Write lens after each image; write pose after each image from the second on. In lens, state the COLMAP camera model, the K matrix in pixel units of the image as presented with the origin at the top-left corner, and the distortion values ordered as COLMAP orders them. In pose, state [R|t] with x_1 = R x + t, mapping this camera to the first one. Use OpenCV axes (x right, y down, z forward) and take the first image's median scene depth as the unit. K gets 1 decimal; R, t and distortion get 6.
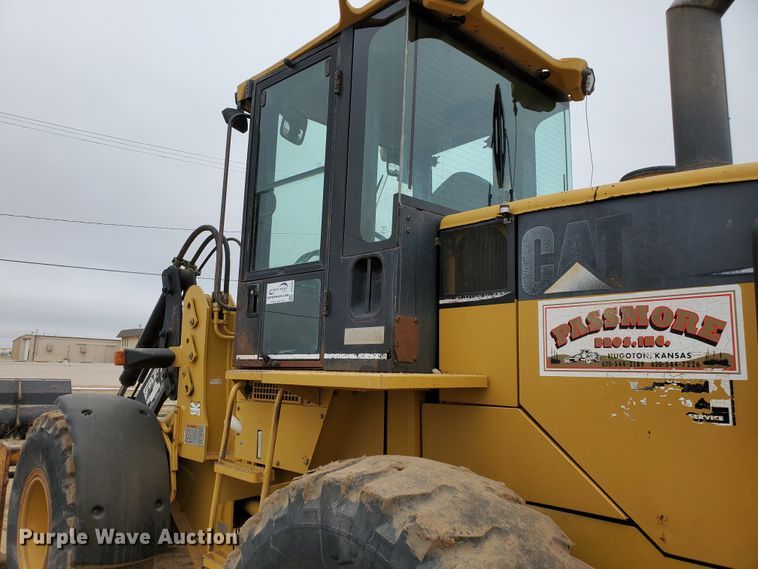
lens RADIAL K [[592.7, 0, 379.7], [0, 592.7, 294.0], [0, 0, 1]] dist [0.014533, -0.012743]
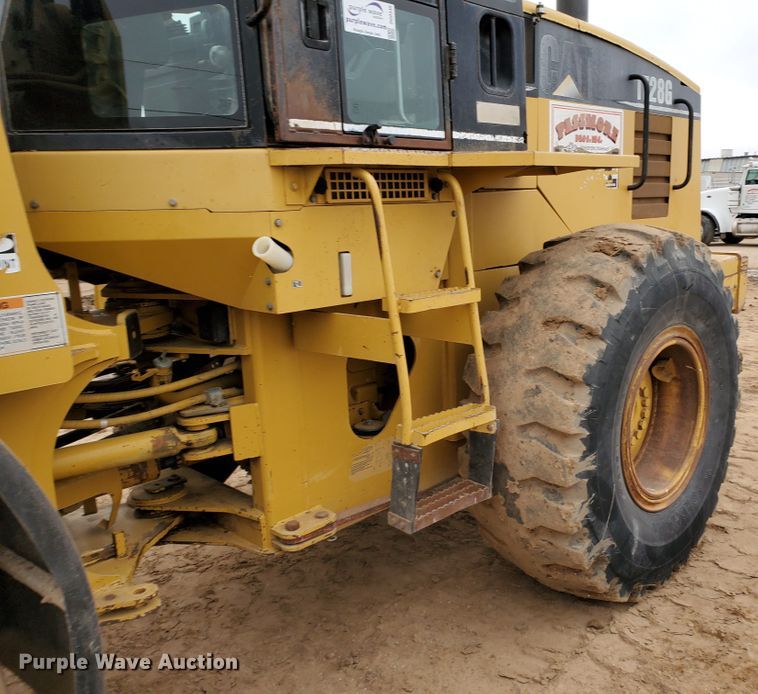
lens RADIAL K [[756.1, 0, 433.5], [0, 756.1, 369.3], [0, 0, 1]] dist [0.099594, -0.209806]
pose [[-0.096684, -0.235920, 0.966951, -0.959269], [-0.105194, 0.968483, 0.225776, 0.153336], [-0.989741, -0.079888, -0.118455, 0.951430]]
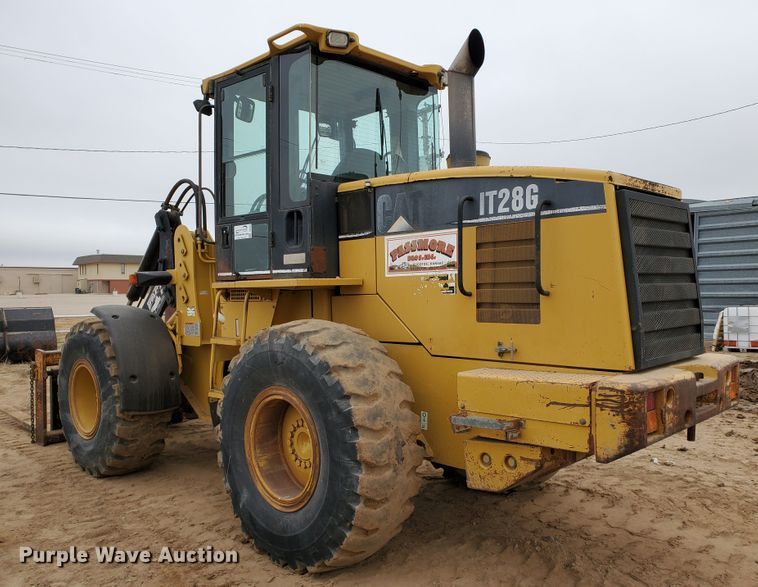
lens RADIAL K [[634.4, 0, 402.3], [0, 634.4, 319.6], [0, 0, 1]] dist [0.000847, -0.009013]
pose [[0.997311, -0.040955, 0.060771, 0.131640], [0.029738, 0.984090, 0.175166, -0.052962], [-0.066978, -0.172888, 0.982662, -0.673388]]
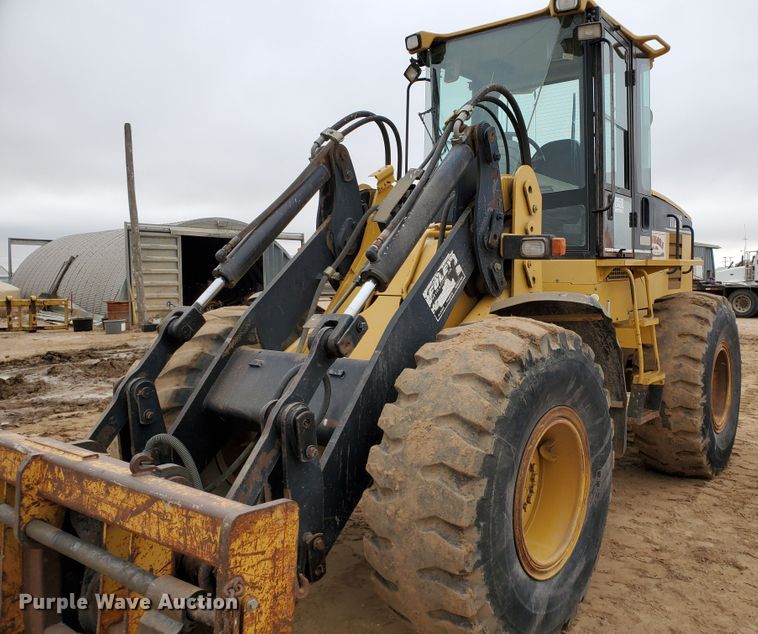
lens RADIAL K [[677.6, 0, 398.2], [0, 677.6, 336.4], [0, 0, 1]] dist [0.067125, -0.104479]
pose [[-0.166748, -0.114170, 0.979367, -1.654539], [-0.119135, 0.988329, 0.094930, 0.207525], [-0.978776, -0.100848, -0.178403, 1.697641]]
